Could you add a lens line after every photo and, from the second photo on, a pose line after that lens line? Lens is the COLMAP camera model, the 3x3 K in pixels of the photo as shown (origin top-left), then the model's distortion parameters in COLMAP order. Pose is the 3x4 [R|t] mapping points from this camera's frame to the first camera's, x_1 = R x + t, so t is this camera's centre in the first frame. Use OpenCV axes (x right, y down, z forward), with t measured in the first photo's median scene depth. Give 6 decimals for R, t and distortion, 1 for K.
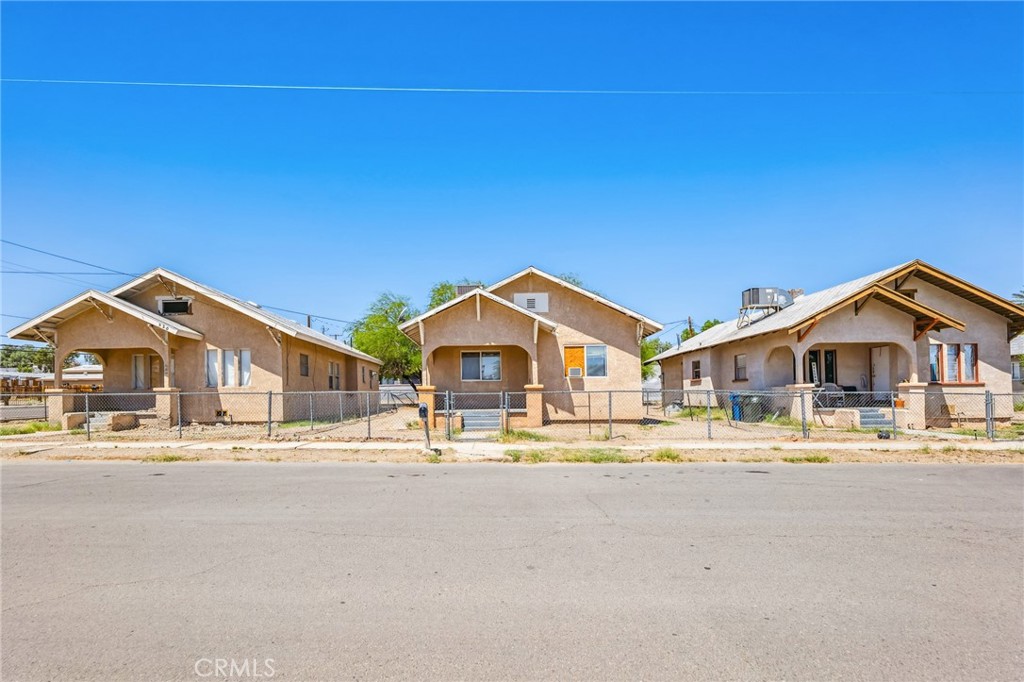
lens RADIAL K [[486.6, 0, 524.0], [0, 486.6, 400.9], [0, 0, 1]] dist [0.007149, -0.001470]
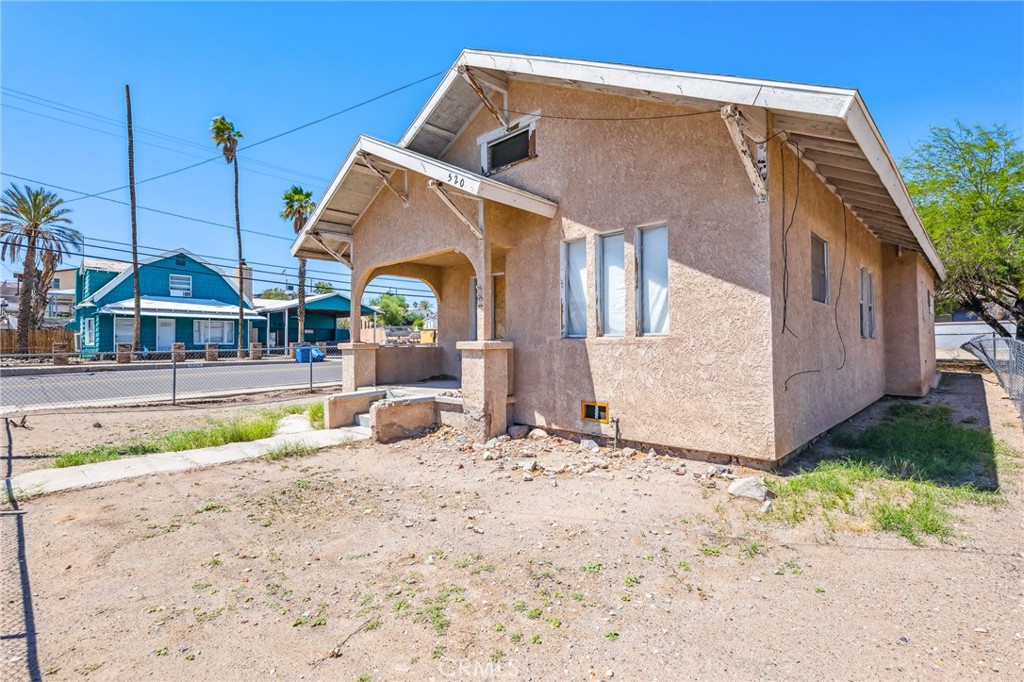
lens RADIAL K [[486.6, 0, 528.8], [0, 486.6, 339.0], [0, 0, 1]] dist [0.007149, -0.001470]
pose [[0.723181, 0.000952, -0.690658, -0.407880], [-0.005534, 0.999975, -0.004416, -0.026366], [0.690636, 0.007016, 0.723168, 0.707623]]
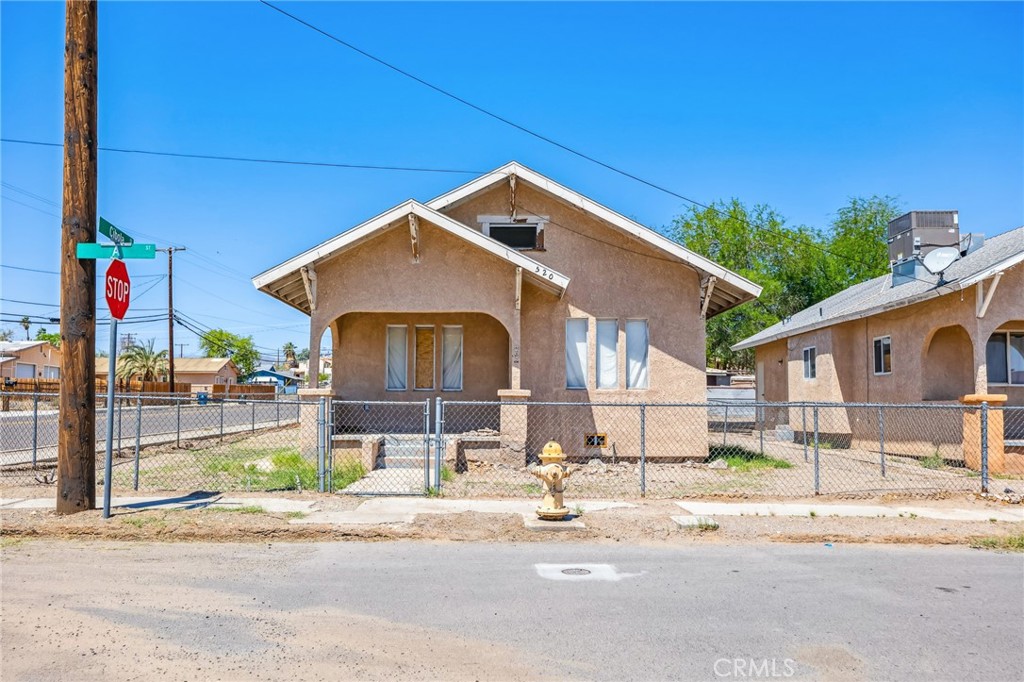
lens RADIAL K [[937.0, 0, 529.7], [0, 937.0, 366.7], [0, 0, 1]] dist [0.002114, 0.000000]
pose [[0.998002, 0.018621, 0.060370, -0.753945], [-0.015158, 0.998240, -0.057334, 0.005231], [-0.061331, 0.056304, 0.996528, 0.002823]]
